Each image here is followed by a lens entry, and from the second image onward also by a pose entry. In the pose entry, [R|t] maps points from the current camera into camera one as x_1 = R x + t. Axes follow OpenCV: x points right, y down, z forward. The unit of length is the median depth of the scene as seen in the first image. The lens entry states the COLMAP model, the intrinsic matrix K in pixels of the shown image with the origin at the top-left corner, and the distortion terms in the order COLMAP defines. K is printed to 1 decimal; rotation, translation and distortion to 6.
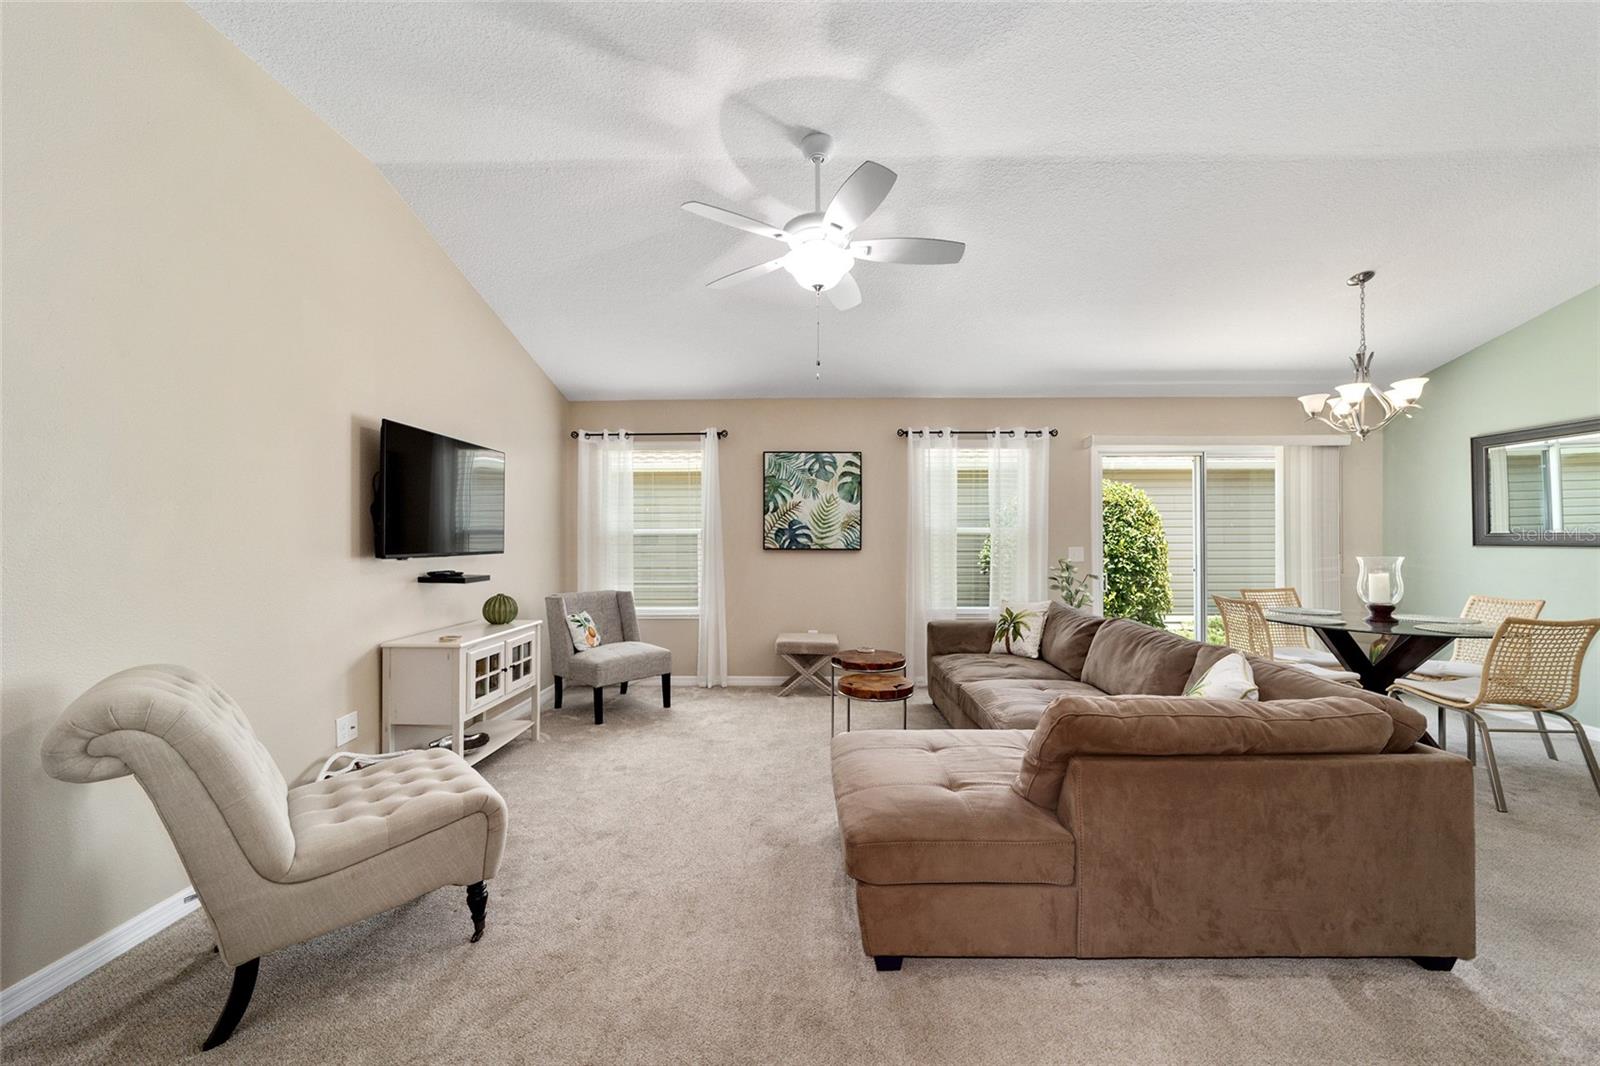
lens RADIAL K [[618.4, 0, 798.7], [0, 618.4, 536.6], [0, 0, 1]] dist [-0.012561, 0.005601]
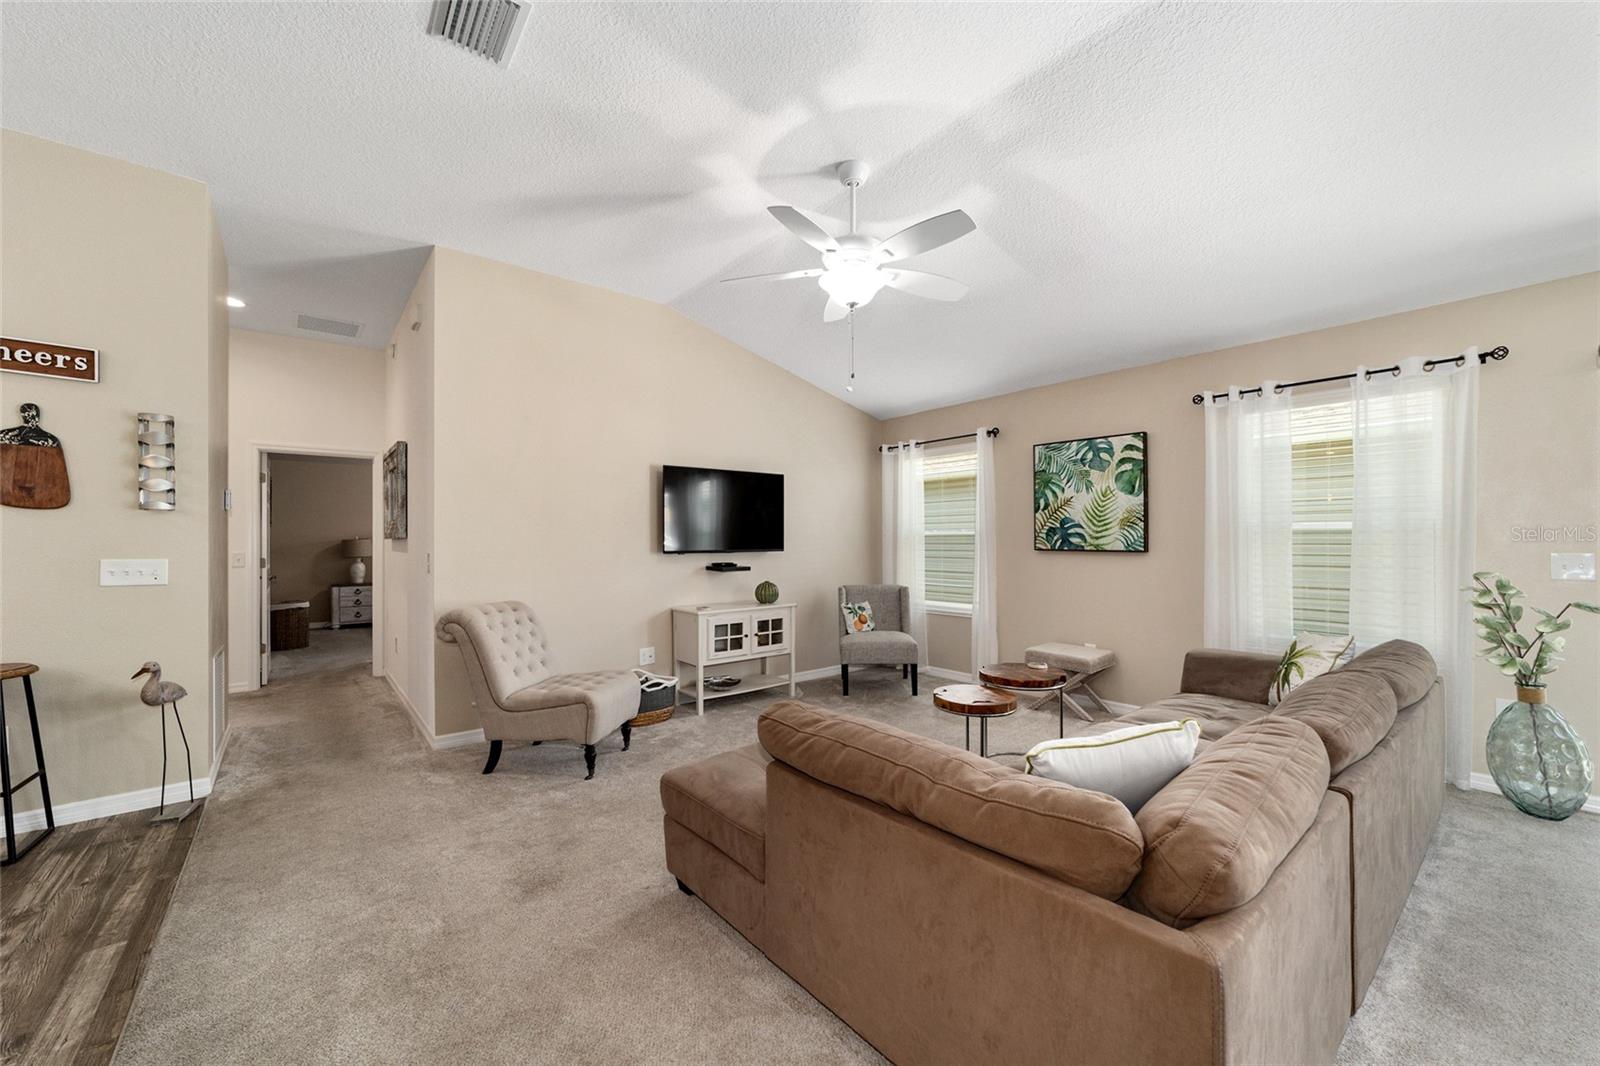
lens RADIAL K [[618.4, 0, 801.3], [0, 618.4, 534.2], [0, 0, 1]] dist [-0.012561, 0.005601]
pose [[0.650500, -0.008050, -0.759464, 0.427453], [0.007518, 0.999963, -0.004160, -0.002041], [0.759469, -0.003004, 0.650536, 0.131192]]
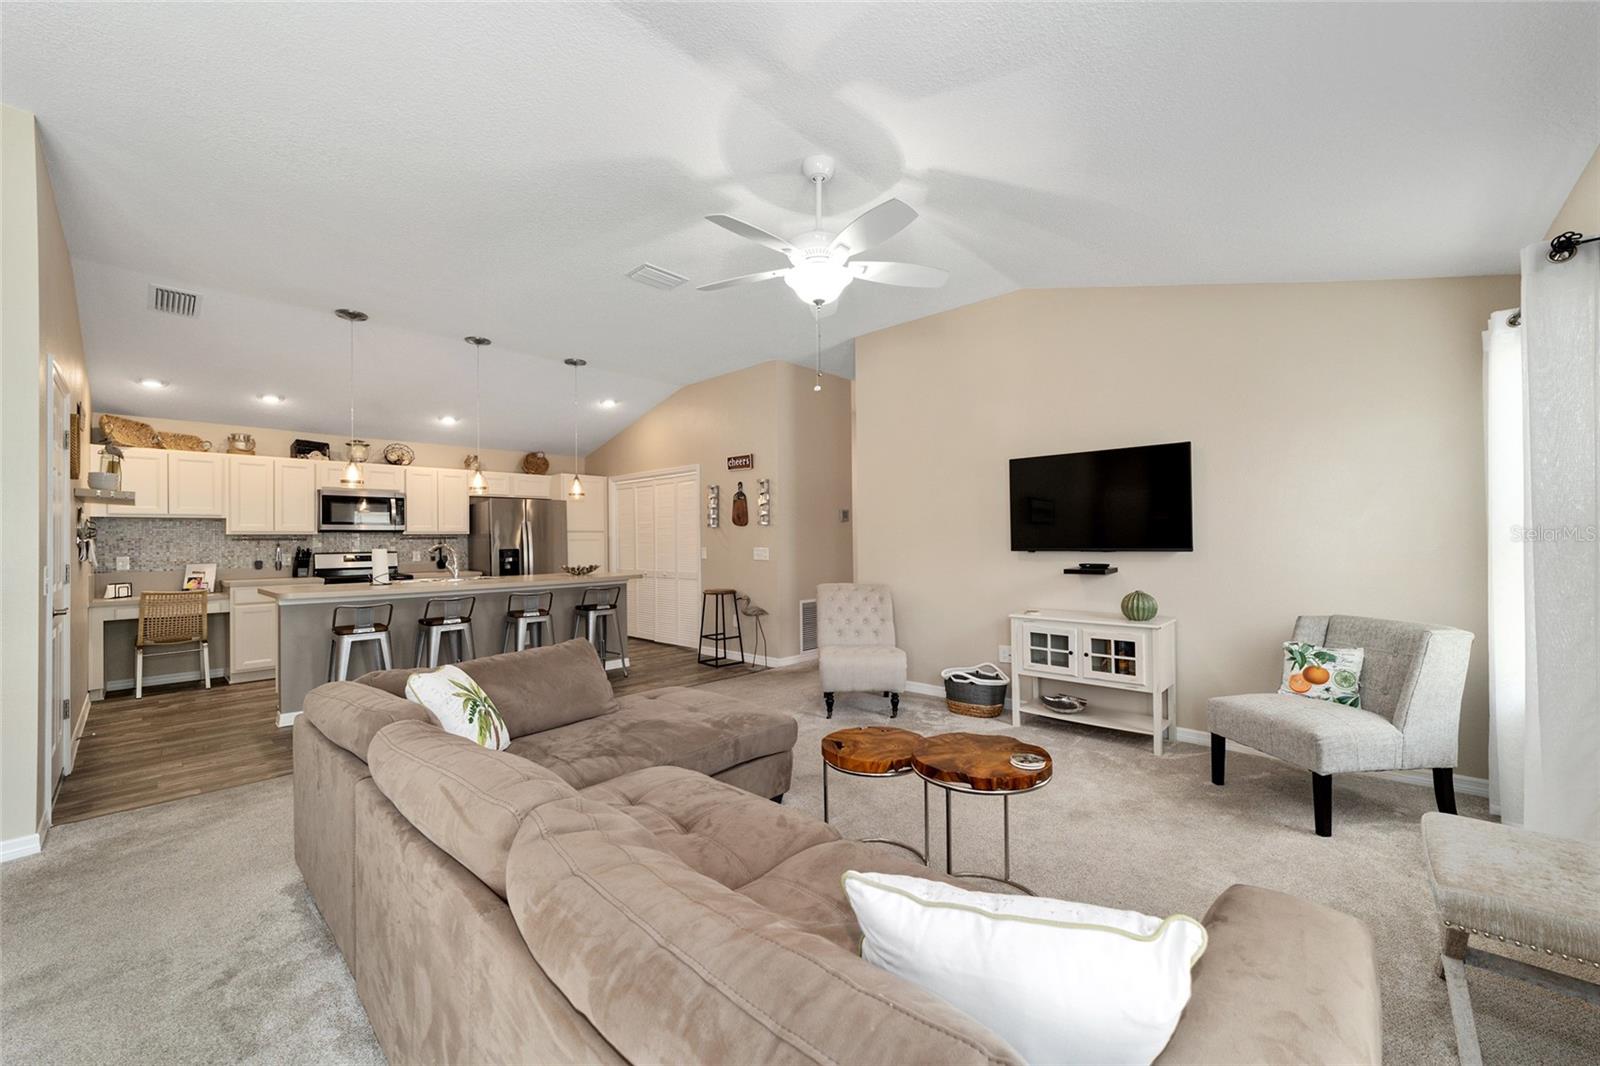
lens RADIAL K [[618.4, 0, 805.4], [0, 618.4, 532.5], [0, 0, 1]] dist [-0.012561, 0.005601]
pose [[-0.663308, 0.000483, -0.748346, 0.457495], [0.016651, 0.999762, -0.014114, 0.001922], [0.748161, -0.021822, -0.663158, 0.916126]]
